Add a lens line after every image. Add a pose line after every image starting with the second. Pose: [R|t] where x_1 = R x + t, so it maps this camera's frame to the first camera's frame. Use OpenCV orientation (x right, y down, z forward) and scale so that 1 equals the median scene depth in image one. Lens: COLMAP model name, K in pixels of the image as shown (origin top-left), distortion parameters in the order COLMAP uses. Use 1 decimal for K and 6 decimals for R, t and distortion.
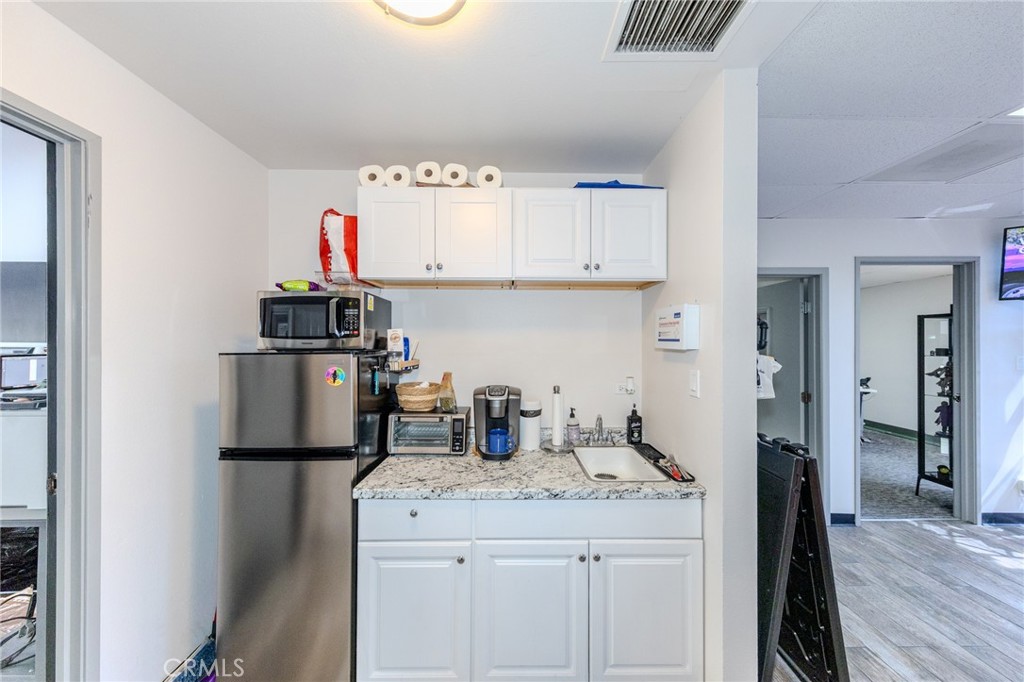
lens RADIAL K [[326.1, 0, 513.3], [0, 326.1, 341.5], [0, 0, 1]] dist [0.009157, -0.000021]
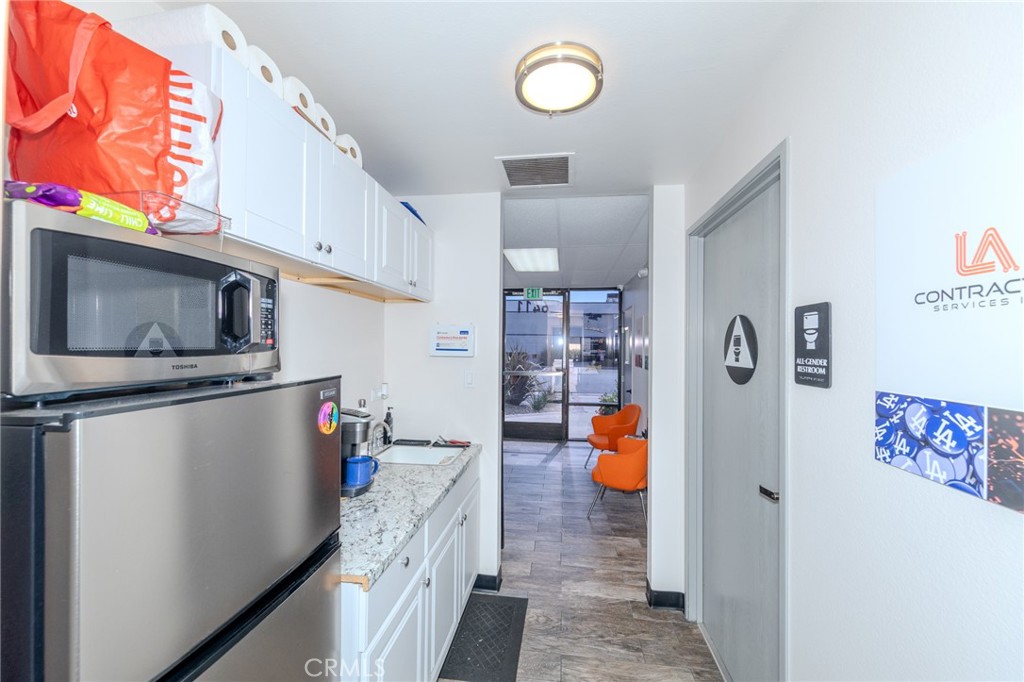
lens RADIAL K [[377.1, 0, 515.6], [0, 377.1, 343.6], [0, 0, 1]] dist [0.001482, 0.000270]
pose [[0.147802, 0.005784, 0.989000, -1.070893], [-0.008379, 0.999954, -0.004596, -0.025526], [-0.988981, -0.007607, 0.147844, 0.516151]]
